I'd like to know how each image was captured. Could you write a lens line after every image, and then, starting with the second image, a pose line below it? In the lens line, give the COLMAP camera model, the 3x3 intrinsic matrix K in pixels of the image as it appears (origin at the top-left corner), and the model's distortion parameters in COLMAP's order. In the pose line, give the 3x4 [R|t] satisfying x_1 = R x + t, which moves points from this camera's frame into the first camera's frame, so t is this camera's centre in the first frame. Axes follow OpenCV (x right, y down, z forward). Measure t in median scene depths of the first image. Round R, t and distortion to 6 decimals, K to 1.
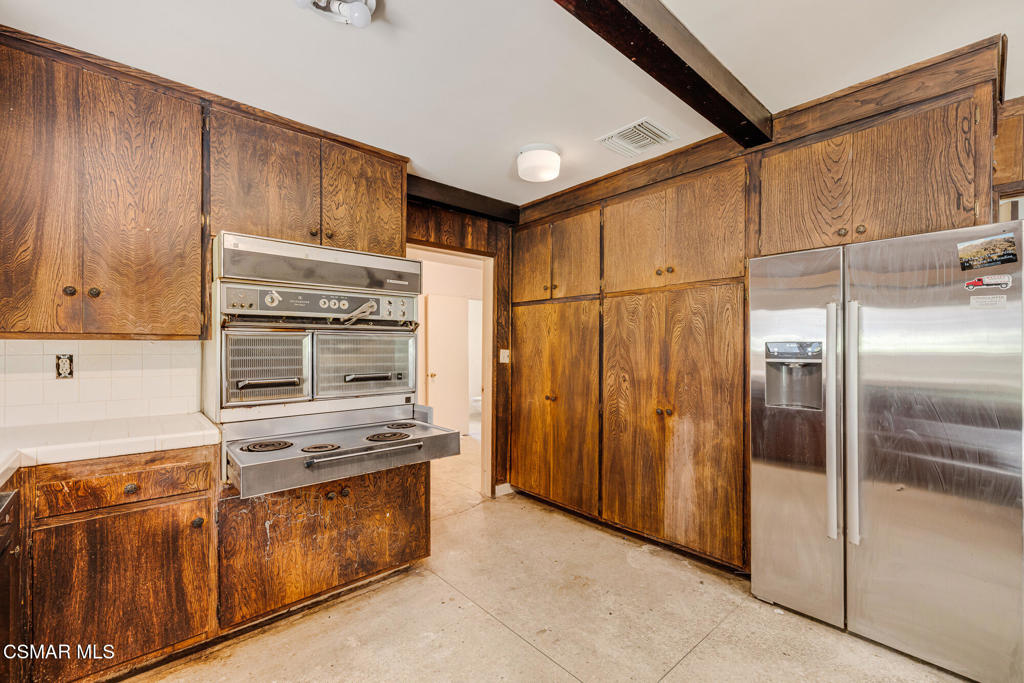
lens RADIAL K [[431.1, 0, 512.5], [0, 431.1, 351.0], [0, 0, 1]] dist [-0.001184, -0.000120]
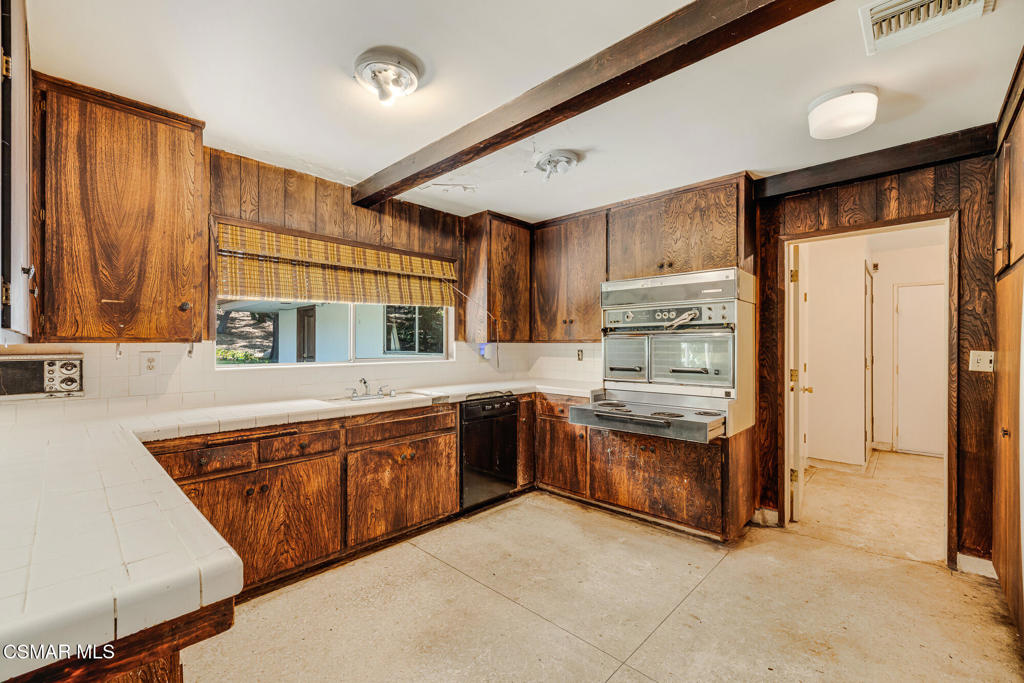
lens RADIAL K [[431.1, 0, 512.5], [0, 431.1, 351.0], [0, 0, 1]] dist [-0.001184, -0.000120]
pose [[0.085647, 0.010247, -0.996273, 0.906858], [-0.011775, 0.999888, 0.009271, -0.001720], [0.996256, 0.010937, 0.085758, 0.389305]]
